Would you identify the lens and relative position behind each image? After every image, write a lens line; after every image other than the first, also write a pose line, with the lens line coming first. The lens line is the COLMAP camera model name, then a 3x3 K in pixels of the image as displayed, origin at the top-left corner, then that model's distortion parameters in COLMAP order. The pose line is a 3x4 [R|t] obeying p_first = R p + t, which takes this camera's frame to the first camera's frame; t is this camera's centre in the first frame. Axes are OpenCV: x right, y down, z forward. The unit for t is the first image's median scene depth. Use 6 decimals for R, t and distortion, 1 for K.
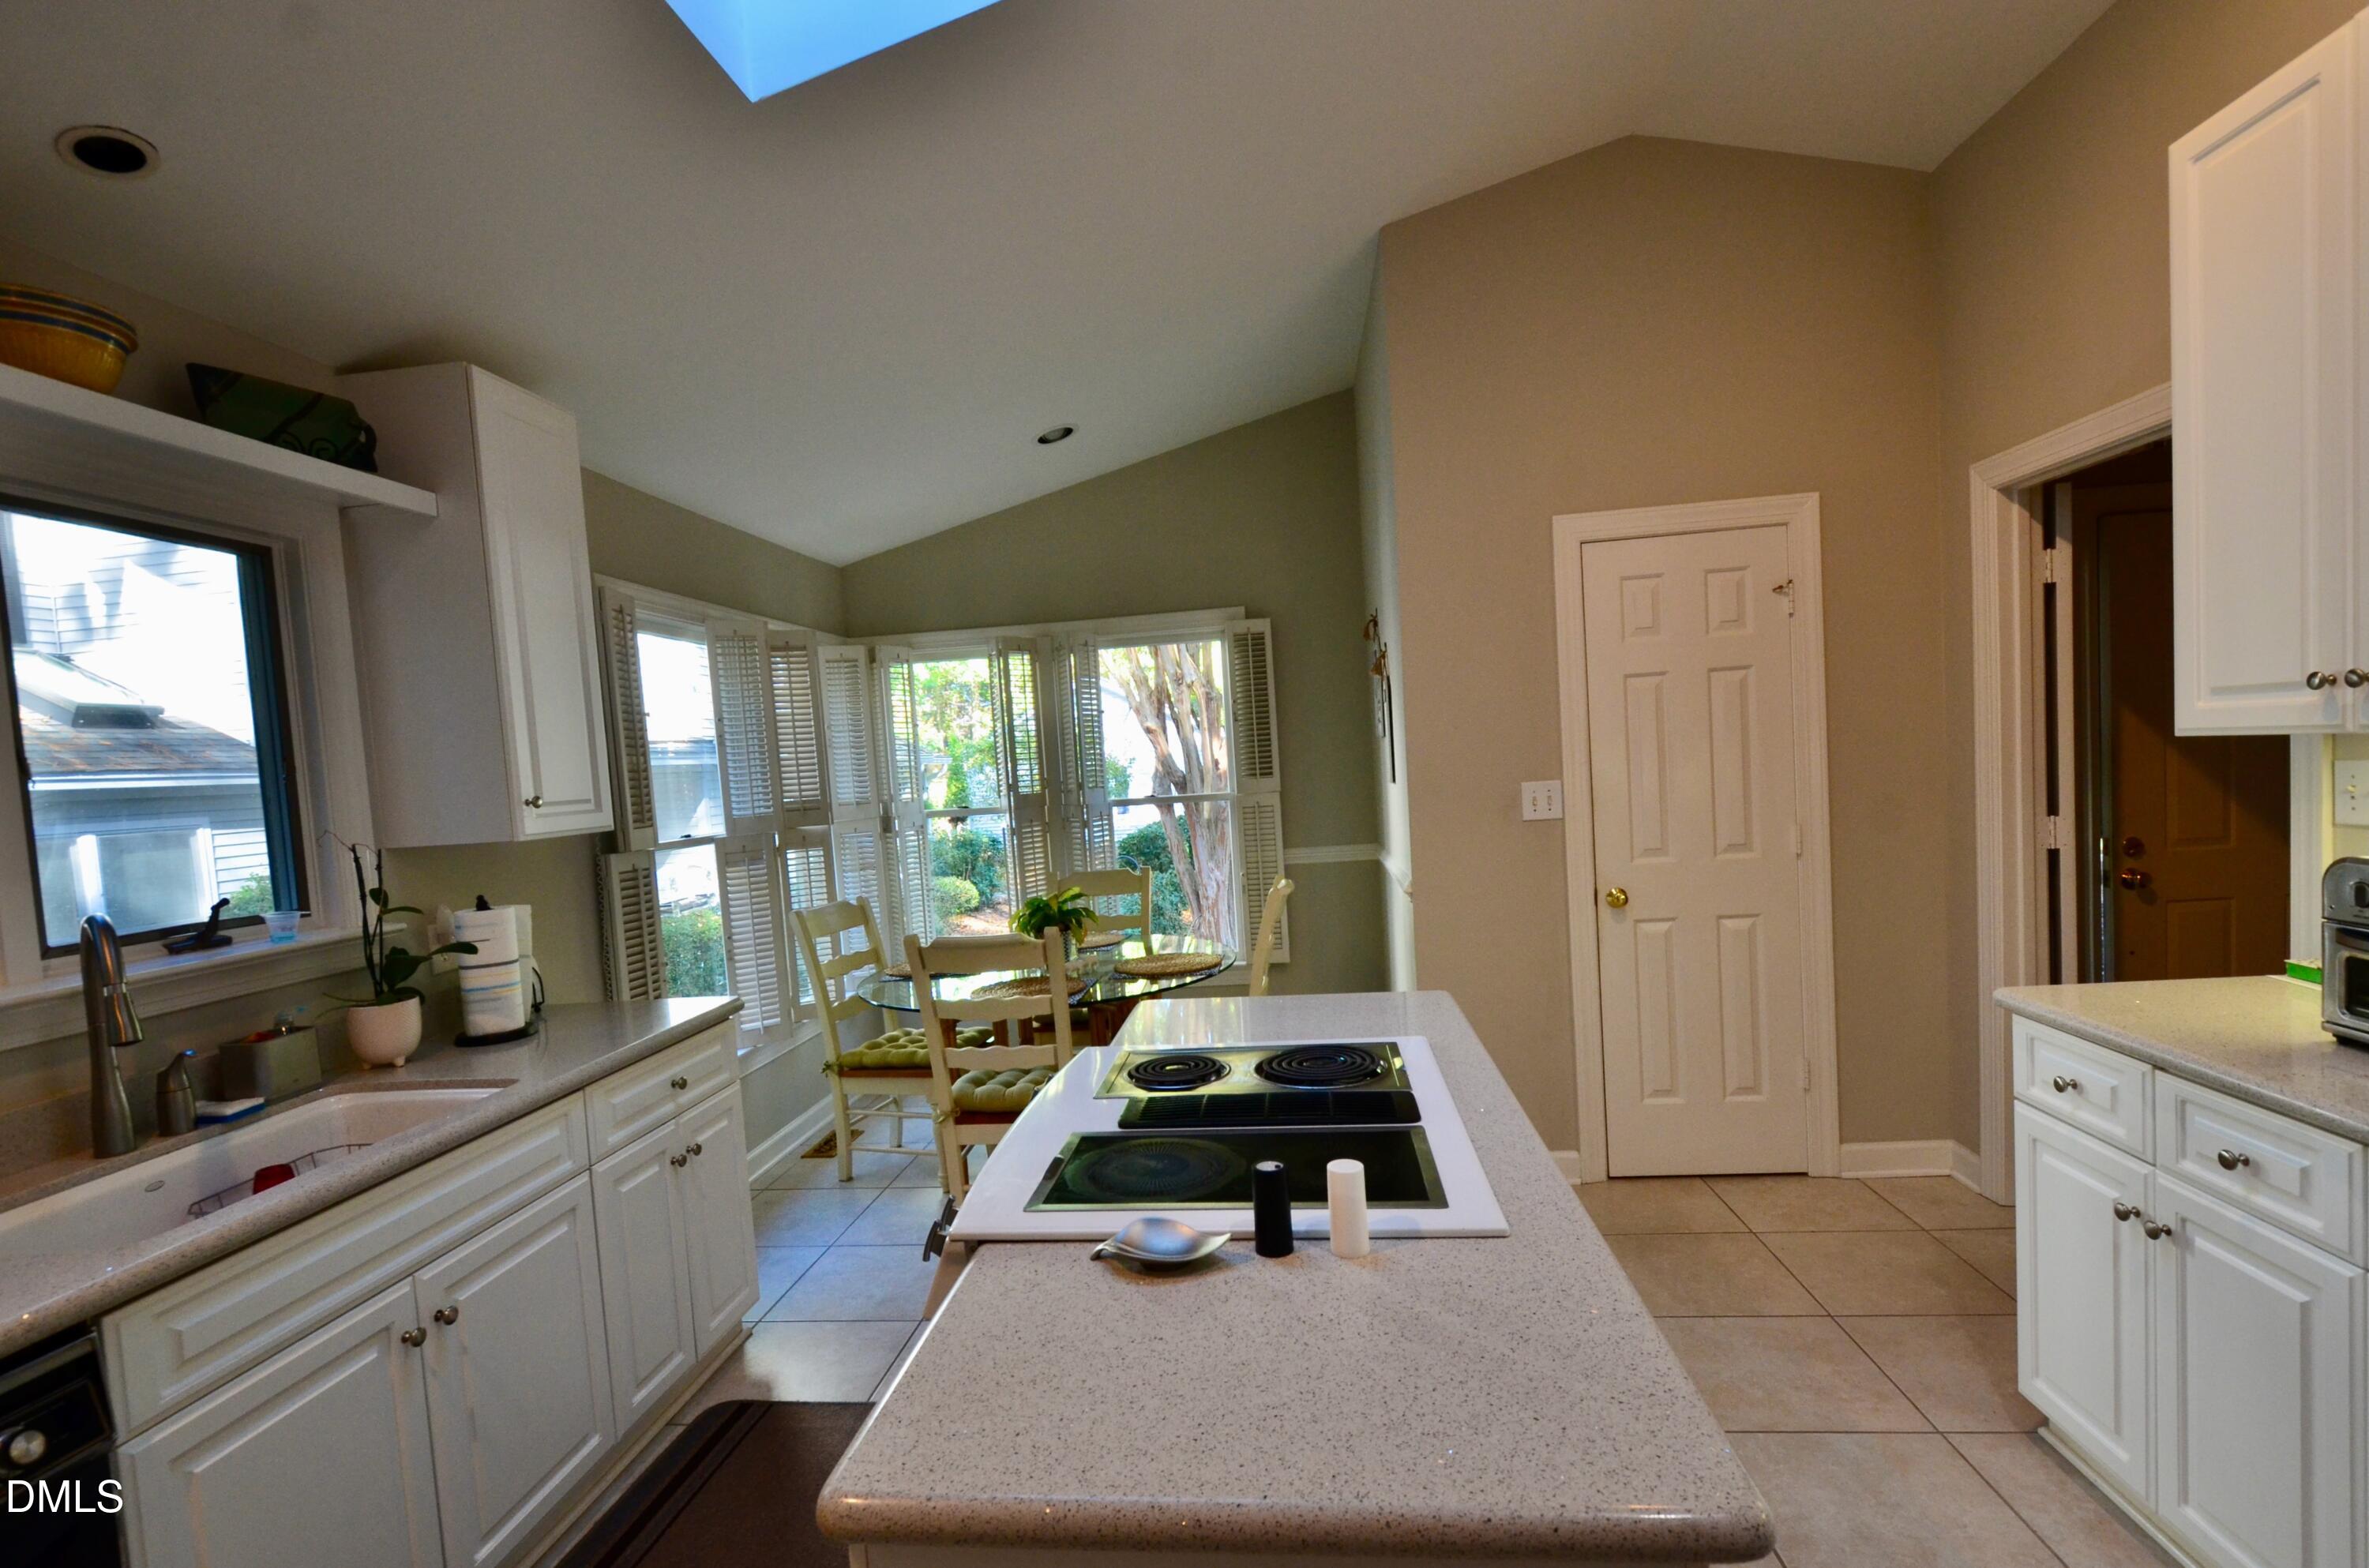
lens RADIAL K [[1069.6, 0, 1180.1], [0, 1069.6, 828.0], [0, 0, 1]] dist [0.001601, -0.007304]
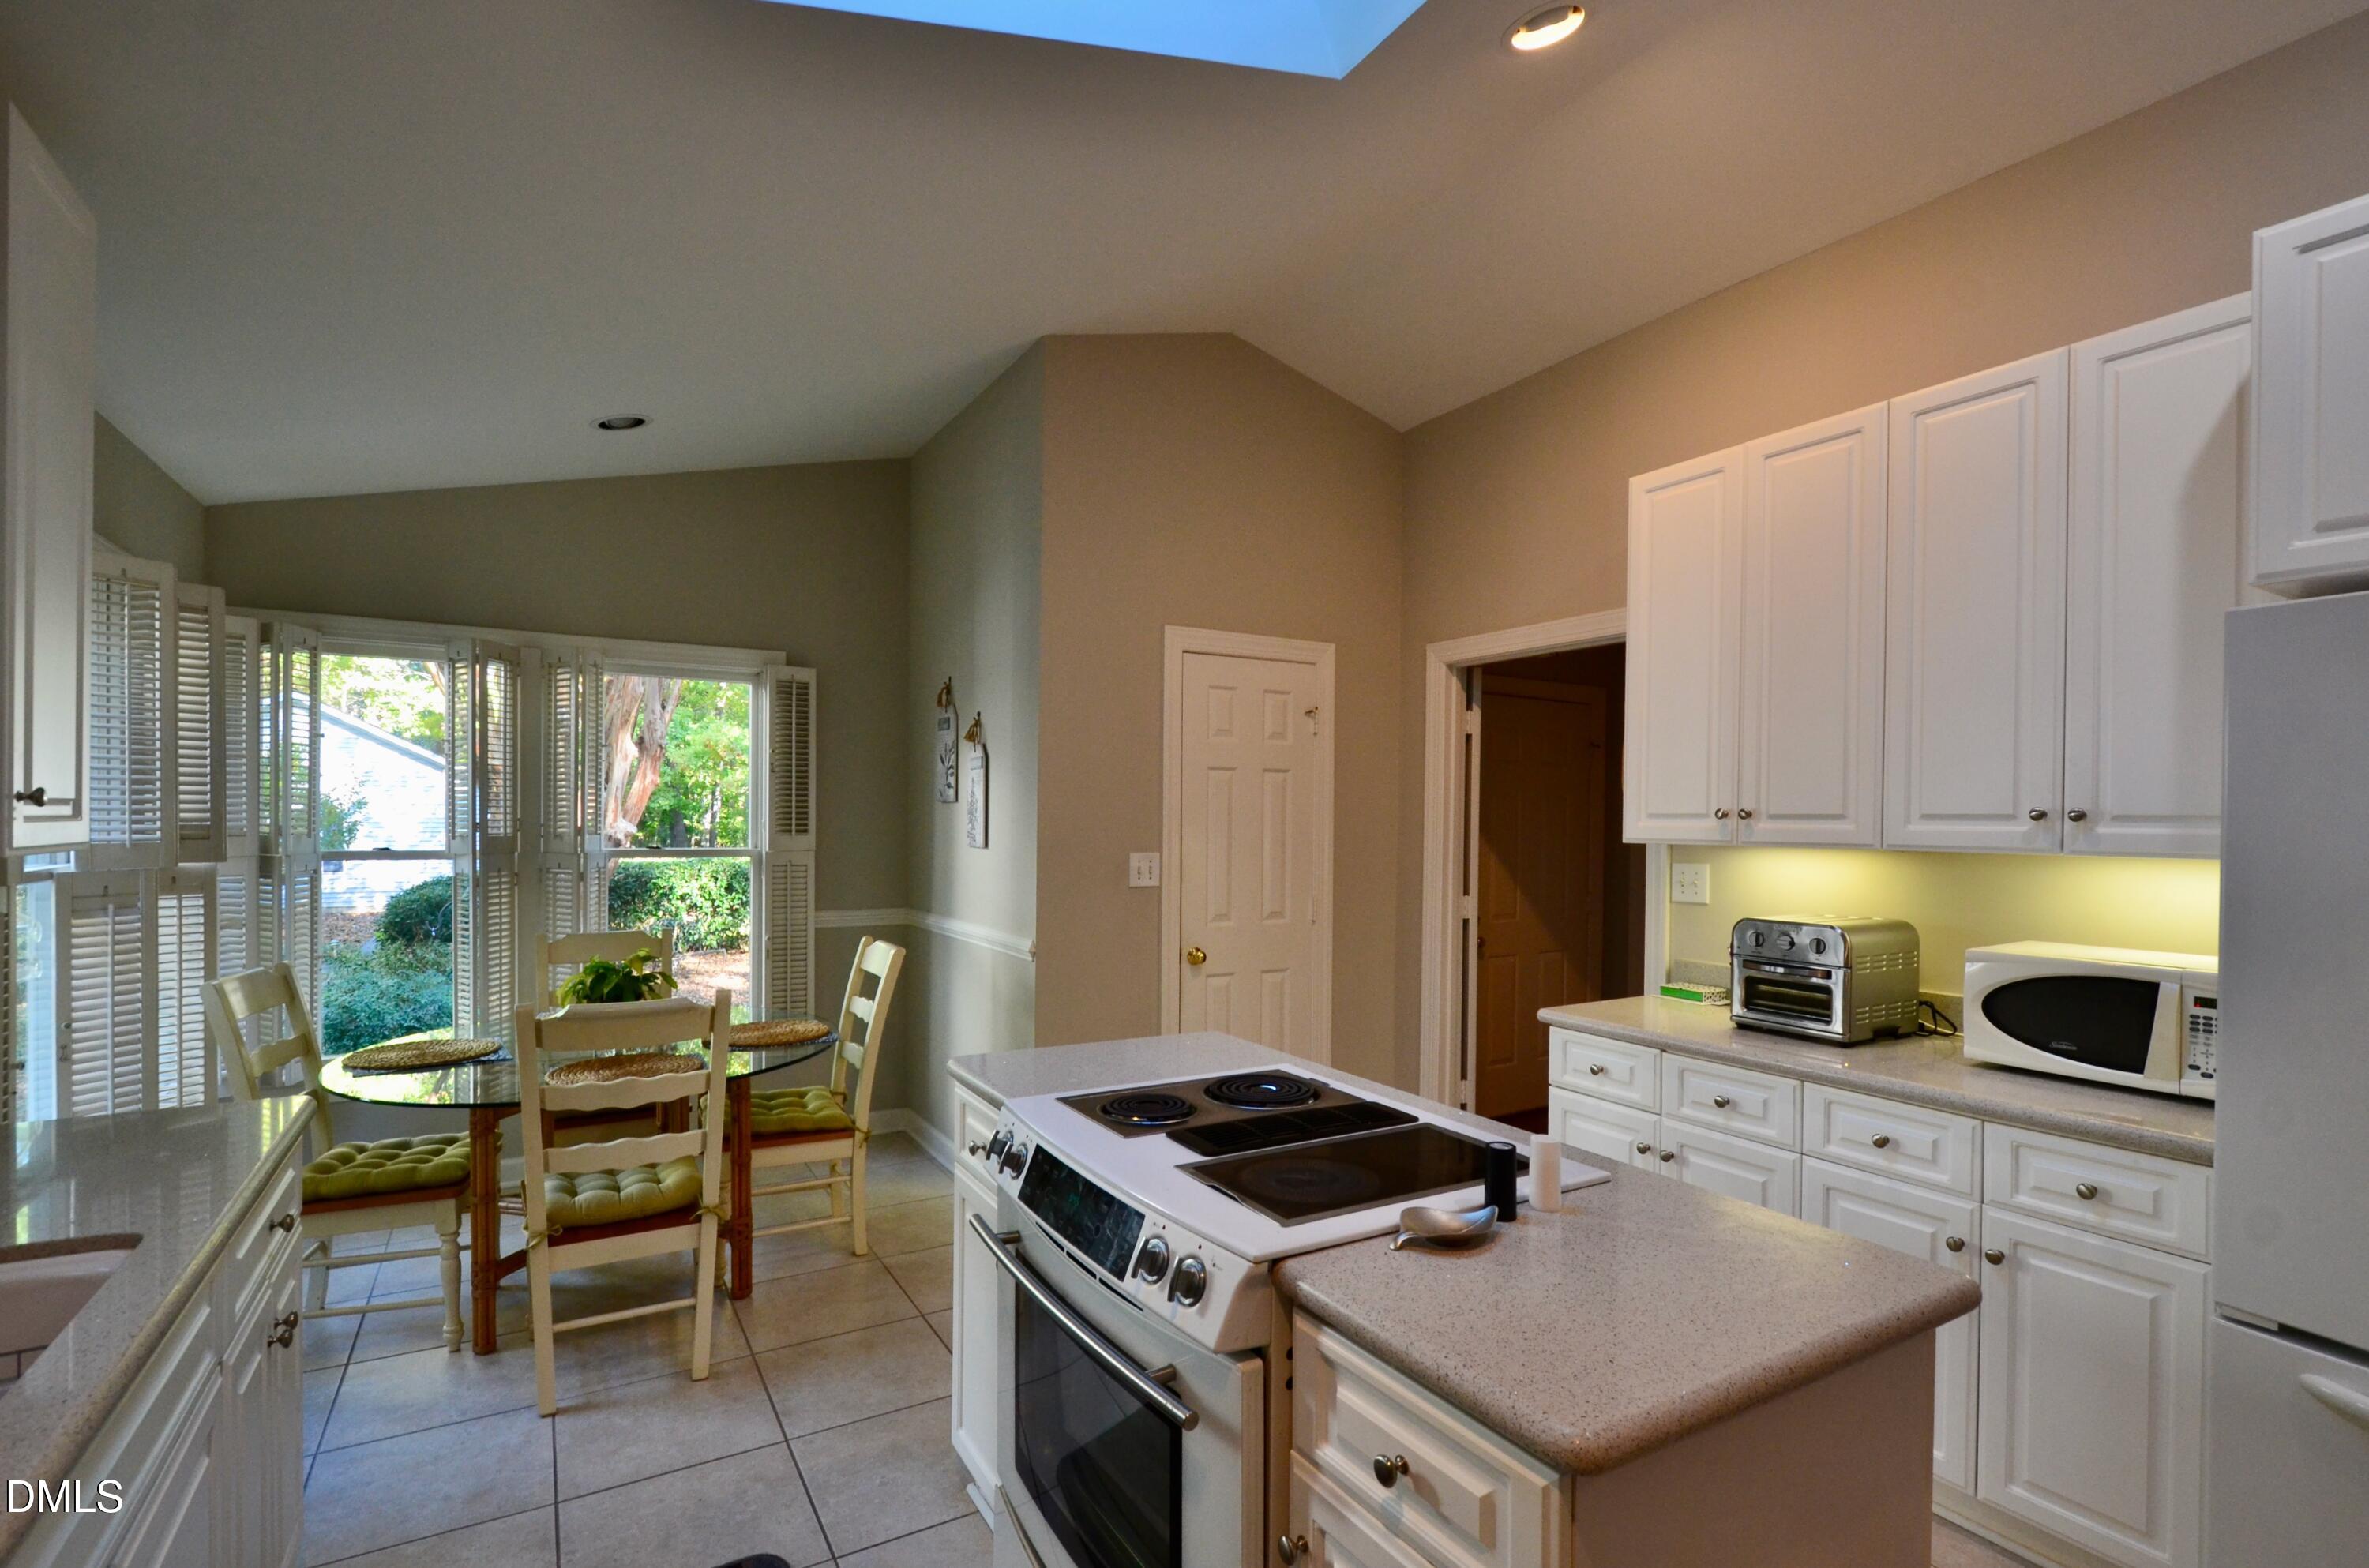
lens RADIAL K [[1069.6, 0, 1180.1], [0, 1069.6, 828.0], [0, 0, 1]] dist [0.001601, -0.007304]
pose [[0.799646, 0.067261, 0.596693, -0.319785], [-0.024340, 0.996521, -0.079711, 0.020011], [-0.599978, 0.049217, 0.798501, 0.074622]]
